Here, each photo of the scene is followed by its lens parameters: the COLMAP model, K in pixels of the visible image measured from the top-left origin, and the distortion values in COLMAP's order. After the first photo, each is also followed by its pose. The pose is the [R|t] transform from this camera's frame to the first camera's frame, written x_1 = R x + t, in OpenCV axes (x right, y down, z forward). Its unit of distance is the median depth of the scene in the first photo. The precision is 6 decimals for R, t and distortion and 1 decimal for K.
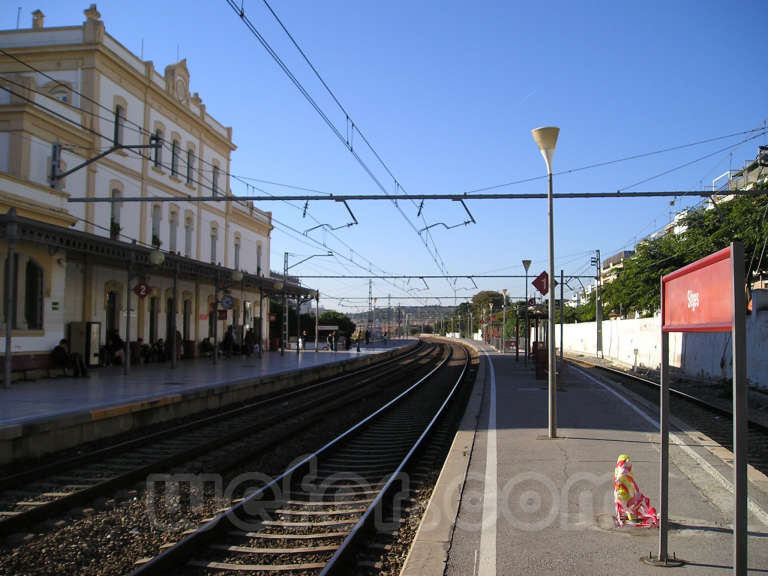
lens RADIAL K [[774.6, 0, 380.9], [0, 774.6, 293.7], [0, 0, 1]] dist [-0.095662, 0.000000]
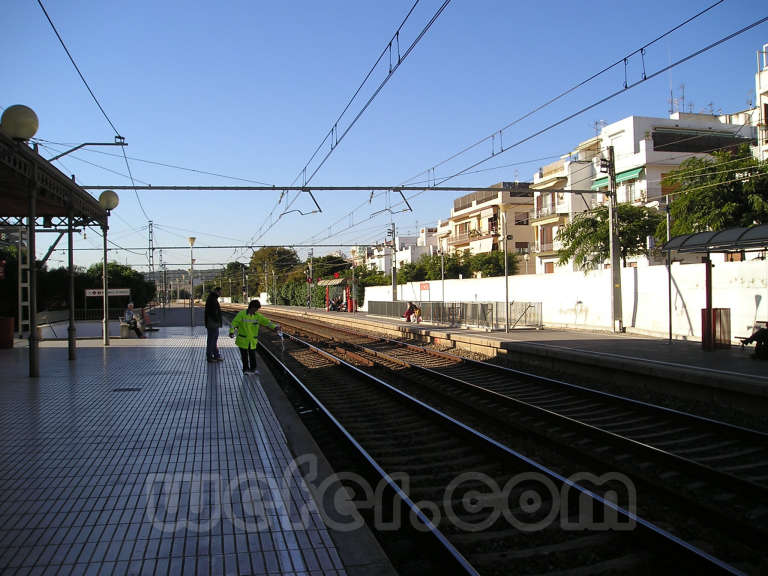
lens RADIAL K [[774.6, 0, 386.0], [0, 774.6, 287.4], [0, 0, 1]] dist [-0.095662, 0.000000]
pose [[0.943929, -0.023683, 0.329297, -0.137508], [0.010866, 0.999112, 0.040709, 0.047636], [-0.329969, -0.034848, 0.943348, 0.989385]]
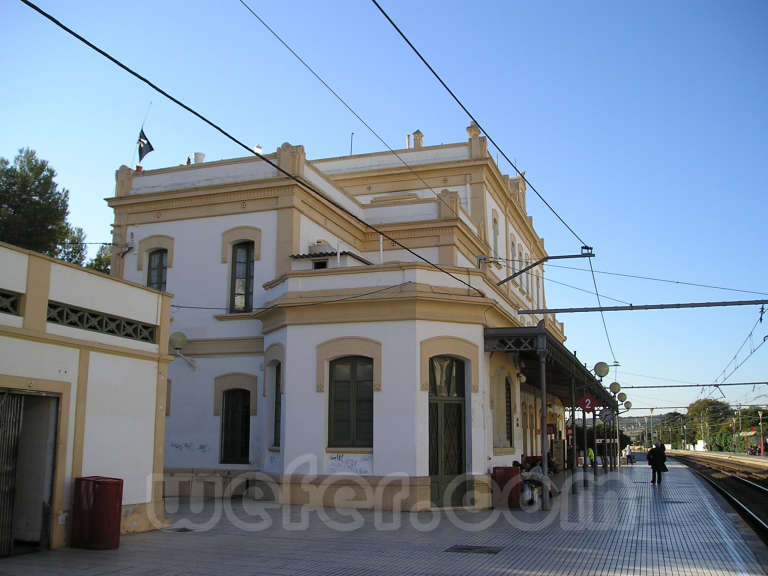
lens RADIAL K [[774.6, 0, 390.6], [0, 774.6, 288.4], [0, 0, 1]] dist [-0.095662, 0.000000]
pose [[0.978669, -0.045254, -0.200397, -0.292363], [0.014364, 0.988123, -0.152991, -0.003418], [0.204940, 0.146849, 0.967696, 0.001586]]
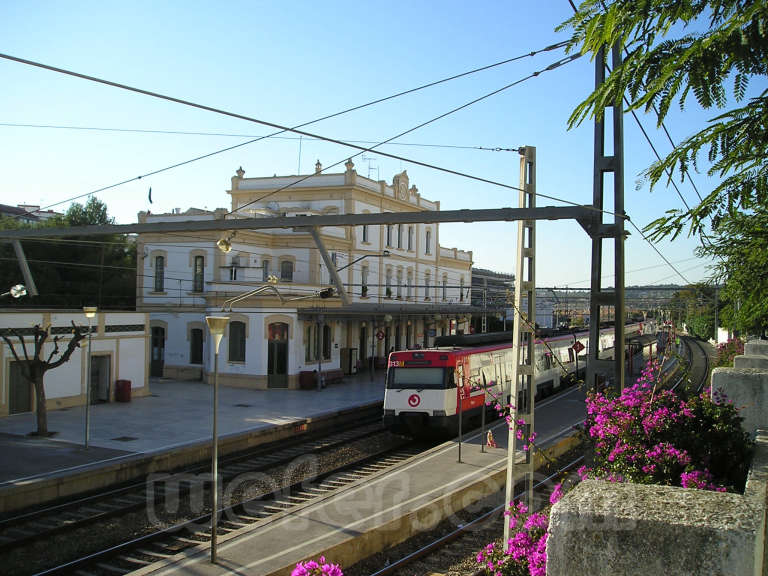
lens RADIAL K [[774.6, 0, 385.3], [0, 774.6, 288.8], [0, 0, 1]] dist [-0.095662, 0.000000]
pose [[0.957001, 0.006132, -0.290019, 0.197459], [0.001264, 0.999679, 0.025307, -0.135393], [0.290081, -0.024585, 0.956686, -0.638471]]
